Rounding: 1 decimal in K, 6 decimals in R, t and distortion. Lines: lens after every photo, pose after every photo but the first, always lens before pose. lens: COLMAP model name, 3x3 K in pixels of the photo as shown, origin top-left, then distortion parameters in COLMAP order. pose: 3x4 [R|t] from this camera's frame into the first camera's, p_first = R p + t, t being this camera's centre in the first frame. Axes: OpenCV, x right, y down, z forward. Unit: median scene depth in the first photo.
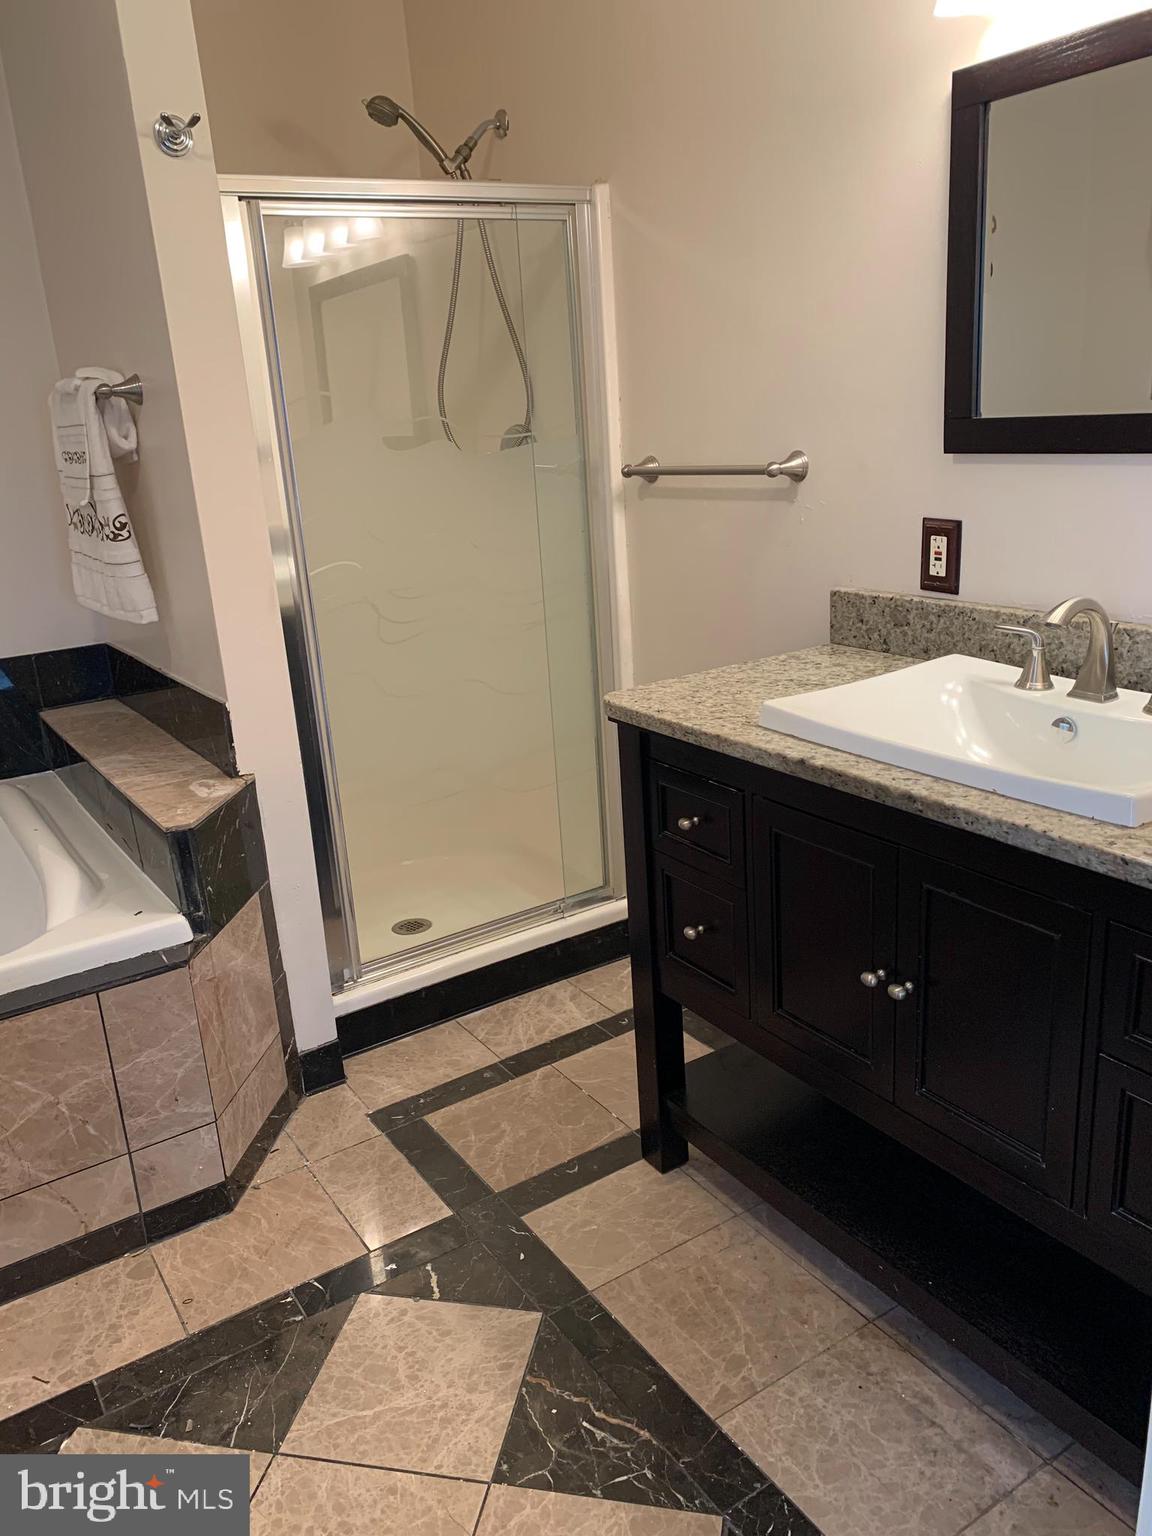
lens RADIAL K [[1180.9, 0, 576.0], [0, 1180.9, 768.0], [0, 0, 1]] dist [0.006438, 0.003112]
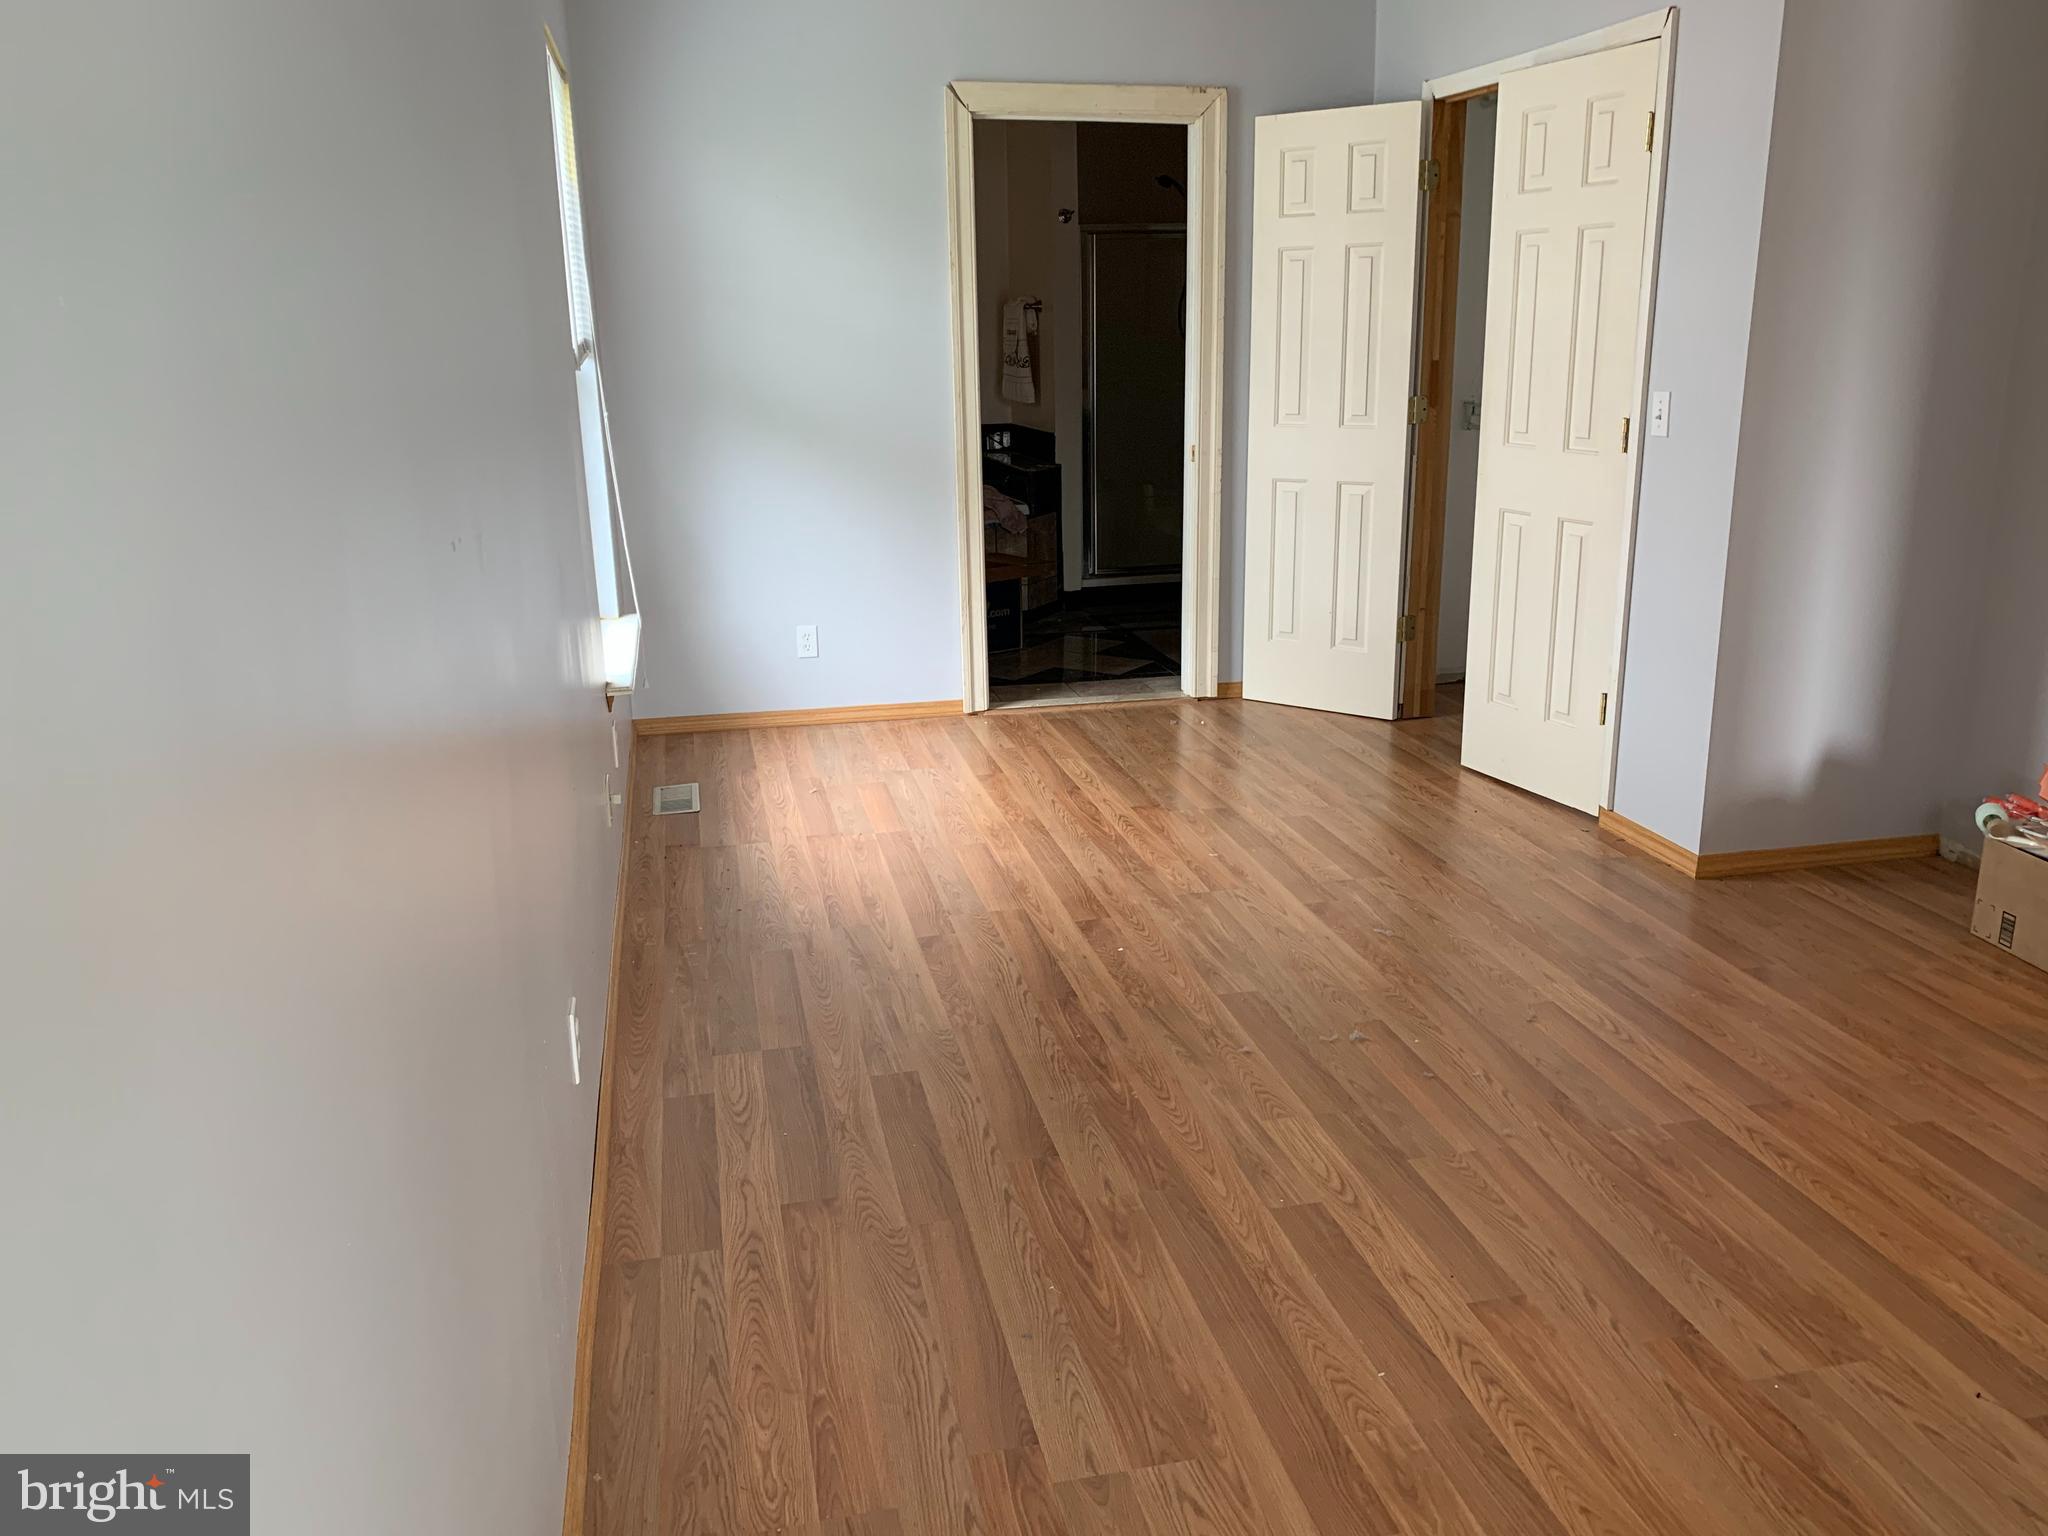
lens RADIAL K [[1583.6, 0, 1023.5], [0, 1583.6, 758.0], [0, 0, 1]] dist [-0.004449, 0.044426]
pose [[0.932161, 0.150132, -0.329447, 0.868297], [-0.156445, 0.987659, 0.007426, 0.621825], [0.326496, 0.044618, 0.944145, -2.197460]]
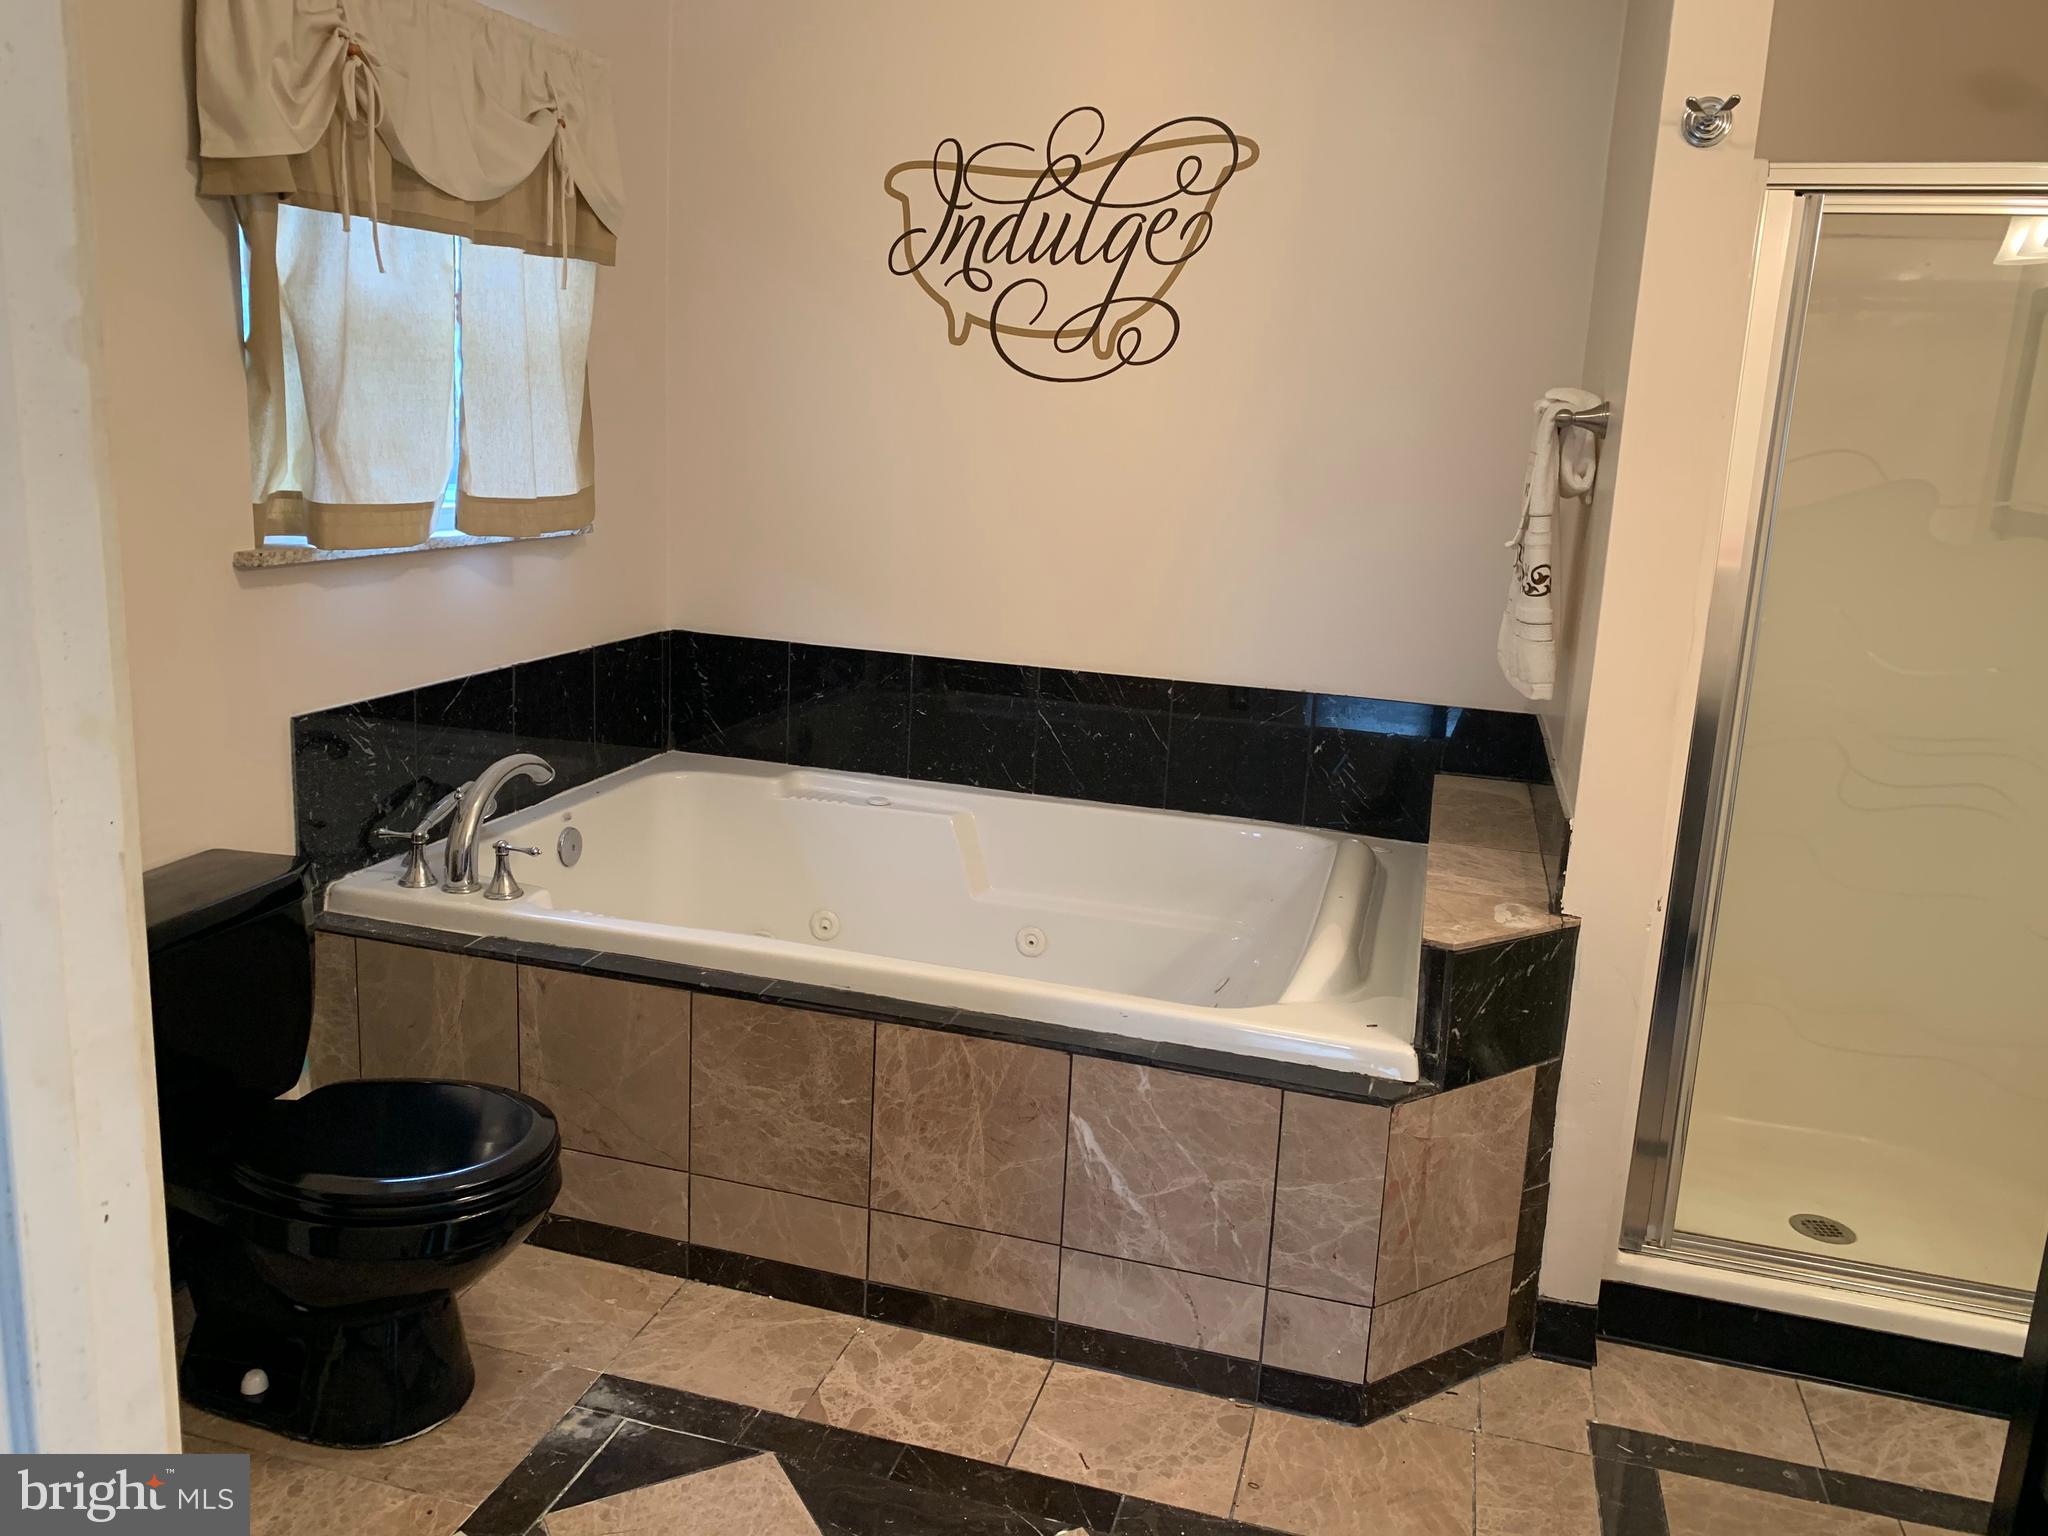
lens RADIAL K [[1583.6, 0, 1023.5], [0, 1583.6, 758.0], [0, 0, 1]] dist [-0.004449, 0.044426]
pose [[0.655863, 0.258857, -0.709110, 0.200771], [-0.314431, 0.947678, 0.055124, -0.038356], [0.686278, 0.186812, 0.702940, 0.013138]]
